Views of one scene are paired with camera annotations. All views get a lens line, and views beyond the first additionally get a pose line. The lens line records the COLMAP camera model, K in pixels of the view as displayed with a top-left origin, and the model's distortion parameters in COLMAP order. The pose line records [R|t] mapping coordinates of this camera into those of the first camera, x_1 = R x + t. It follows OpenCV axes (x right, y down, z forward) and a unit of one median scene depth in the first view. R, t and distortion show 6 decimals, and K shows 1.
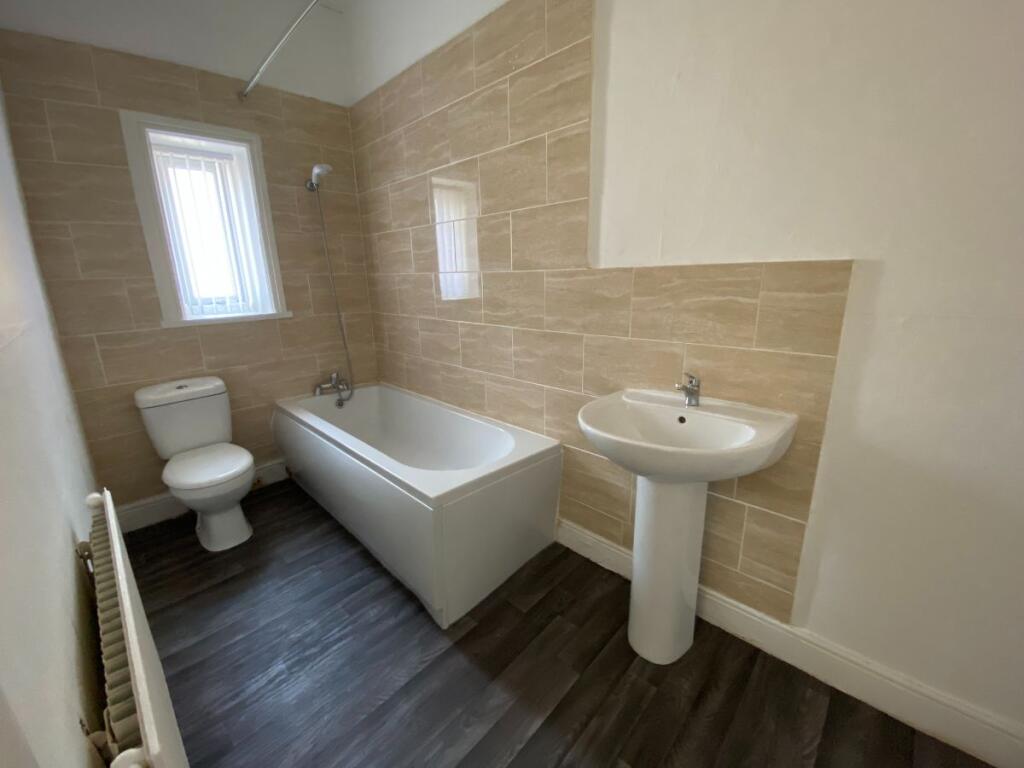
lens RADIAL K [[420.5, 0, 510.8], [0, 420.5, 382.0], [0, 0, 1]] dist [-0.000975, -0.000956]
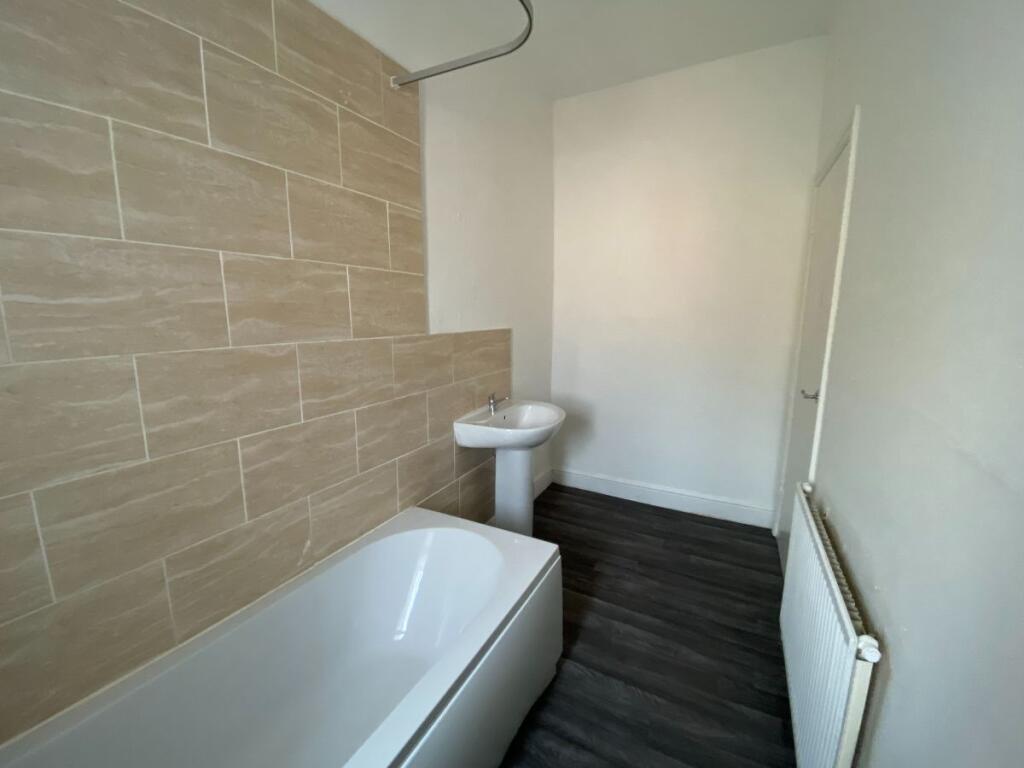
lens RADIAL K [[420.5, 0, 511.4], [0, 420.5, 385.5], [0, 0, 1]] dist [-0.000975, -0.000956]
pose [[-0.299875, -0.131098, 0.944927, -0.887351], [0.255109, 0.943419, 0.211849, -0.287433], [-0.919236, 0.304588, -0.249464, 0.999529]]
